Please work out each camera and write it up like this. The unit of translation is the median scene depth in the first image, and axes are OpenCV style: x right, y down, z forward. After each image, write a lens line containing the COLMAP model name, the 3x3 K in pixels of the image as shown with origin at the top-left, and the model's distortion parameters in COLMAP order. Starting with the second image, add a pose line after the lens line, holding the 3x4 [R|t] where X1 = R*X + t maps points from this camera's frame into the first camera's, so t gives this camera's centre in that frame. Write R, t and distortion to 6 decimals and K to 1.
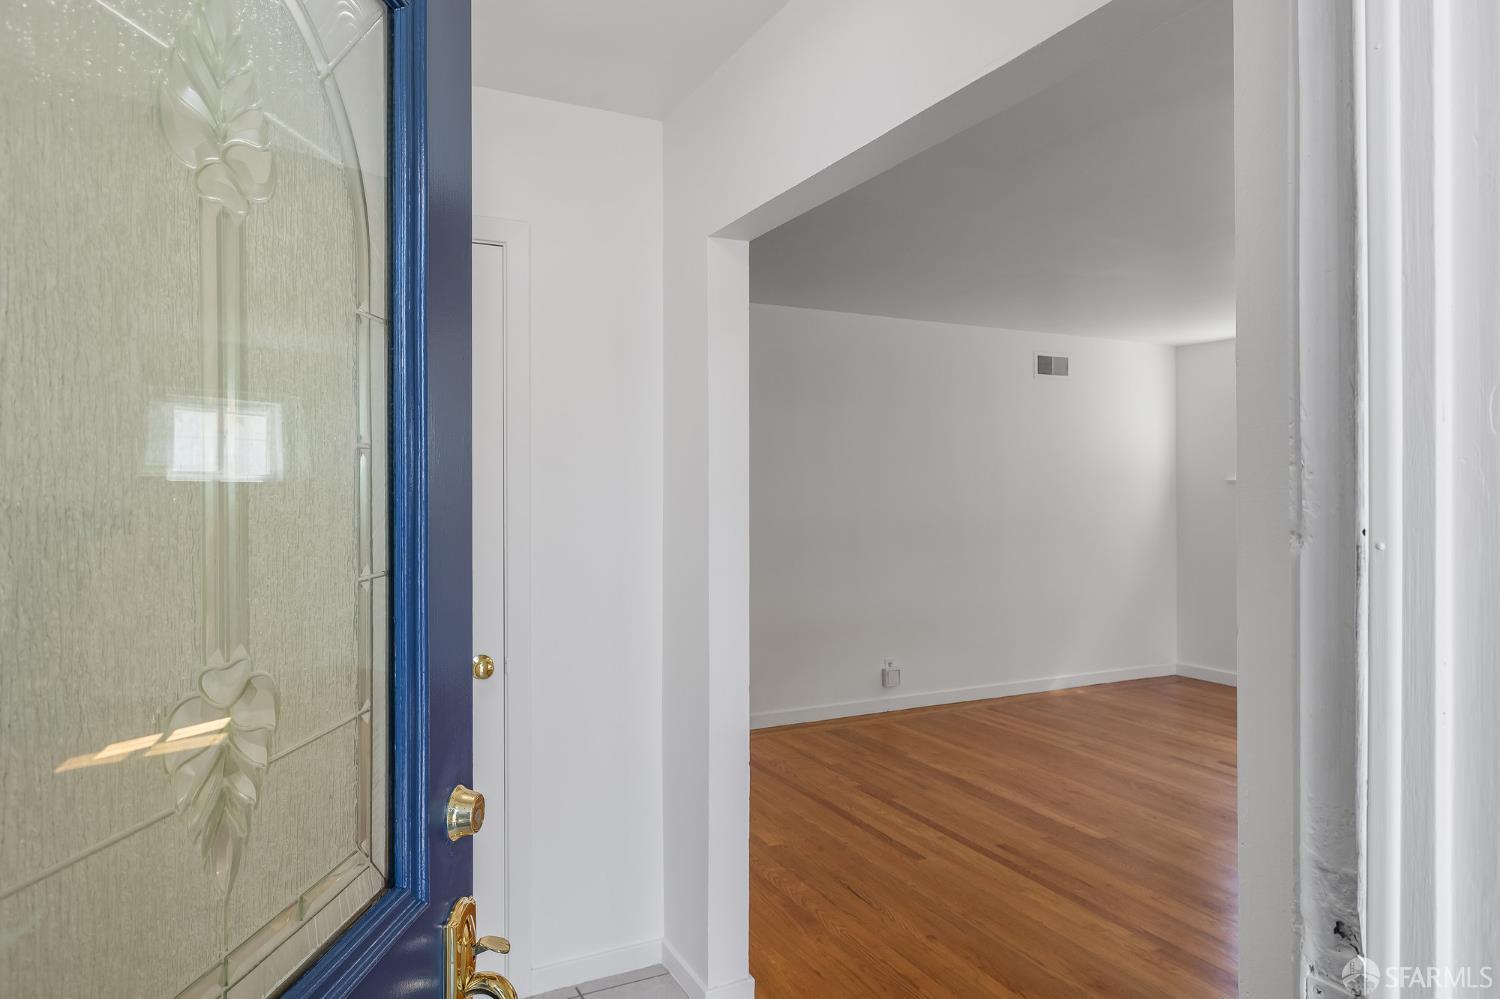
lens RADIAL K [[942.5, 0, 750.0], [0, 942.5, 488.6], [0, 0, 1]] dist [-0.004544, -0.001301]
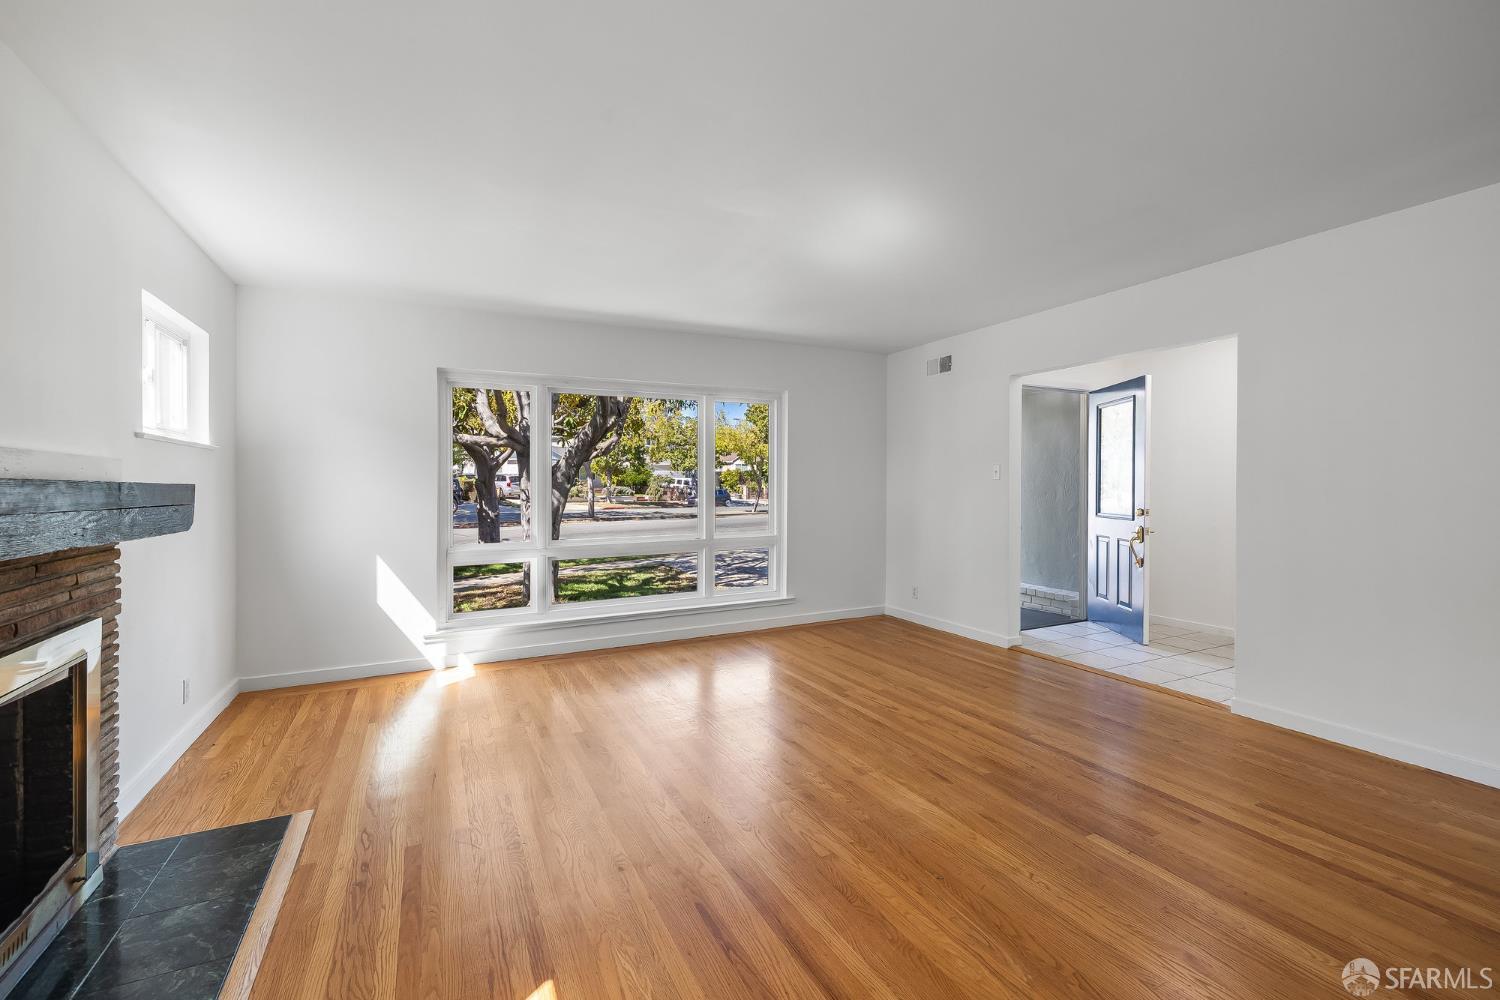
lens RADIAL K [[632.6, 0, 750.0], [0, 632.6, 500.0], [0, 0, 1]] dist [-0.000038, 0.000084]
pose [[-0.999947, 0.002640, 0.009964, 0.558340], [0.002905, 0.999639, 0.026720, 0.029794], [-0.009890, 0.026747, -0.999593, 1.288708]]
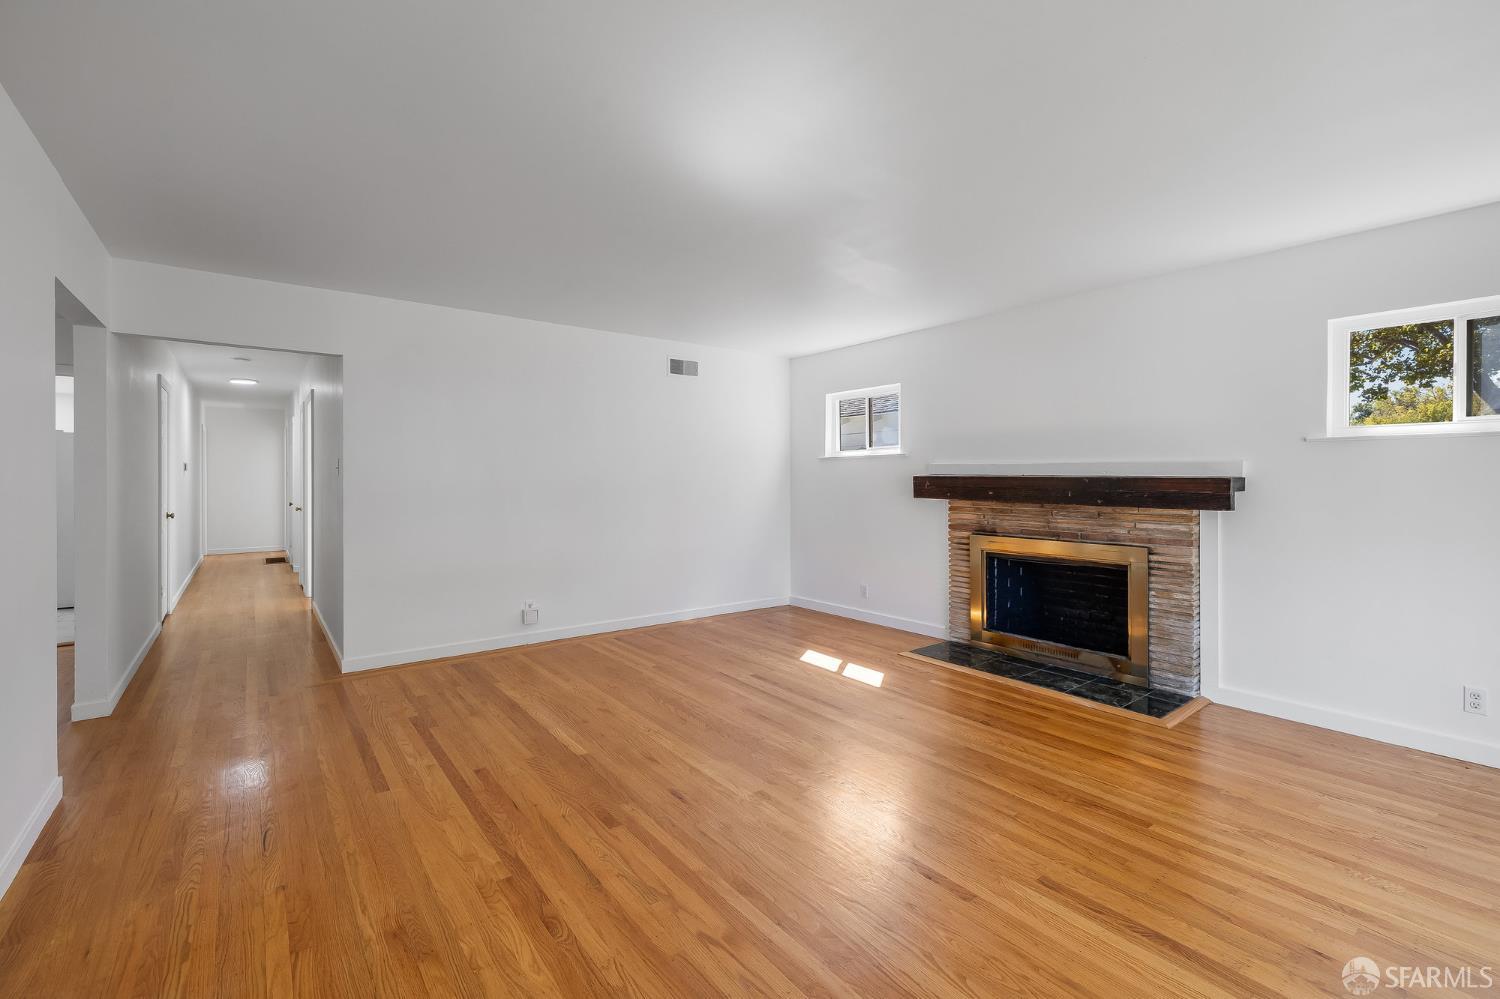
lens RADIAL K [[652.5, 0, 750.0], [0, 652.5, 499.5], [0, 0, 1]] dist [0.000330, 0.000140]
pose [[0.983552, -0.007055, 0.180486, 0.351110], [0.001612, 0.999540, 0.030289, 0.030408], [-0.180617, -0.029500, 0.983111, 0.155833]]
